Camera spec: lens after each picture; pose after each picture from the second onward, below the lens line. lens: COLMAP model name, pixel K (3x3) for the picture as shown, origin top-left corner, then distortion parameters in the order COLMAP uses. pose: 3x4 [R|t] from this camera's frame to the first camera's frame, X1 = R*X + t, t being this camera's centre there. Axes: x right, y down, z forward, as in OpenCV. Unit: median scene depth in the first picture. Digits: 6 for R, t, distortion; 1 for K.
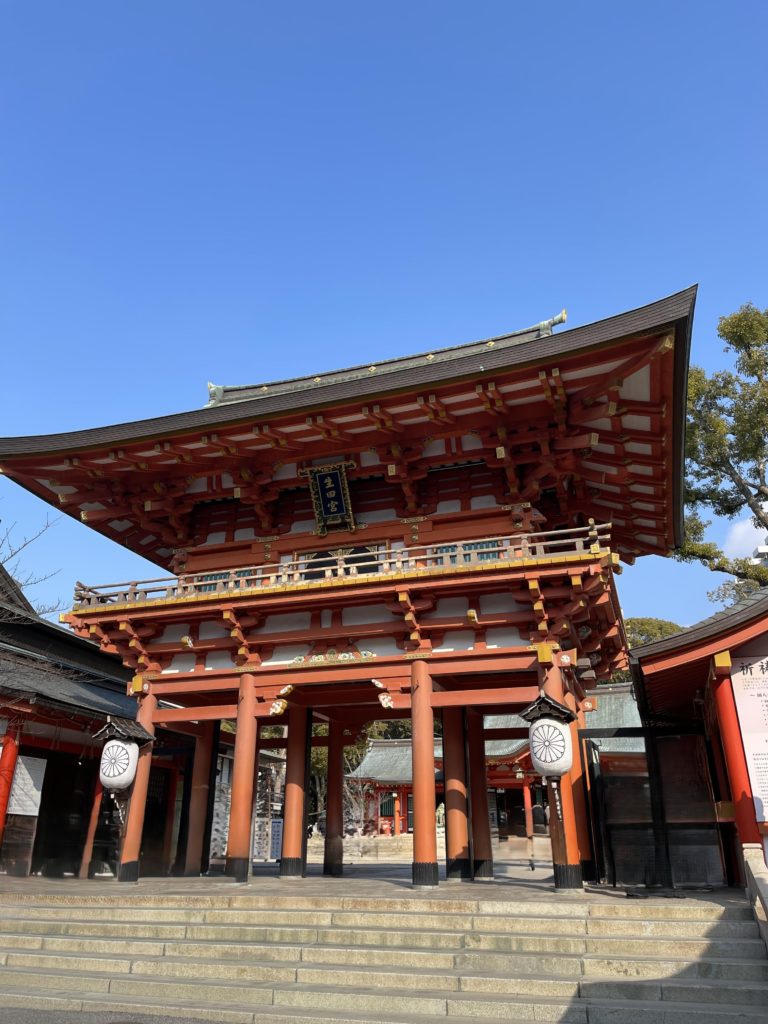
lens RADIAL K [[759.4, 0, 384.0], [0, 759.4, 512.0], [0, 0, 1]] dist [0.022804, -0.001850]
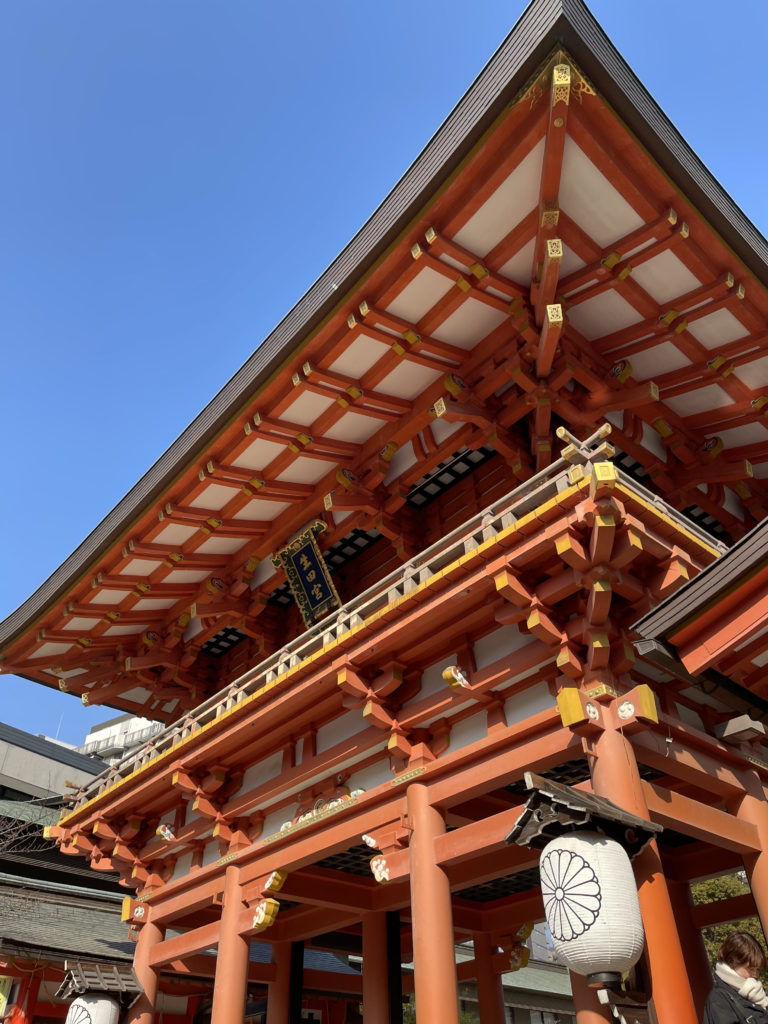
lens RADIAL K [[769.8, 0, 384.0], [0, 769.8, 512.0], [0, 0, 1]] dist [0.078180, -0.103506]
pose [[0.862108, -0.342651, -0.373309, 0.313063], [0.228889, 0.920597, -0.316404, 0.185117], [0.452084, 0.187328, 0.872083, 0.435611]]
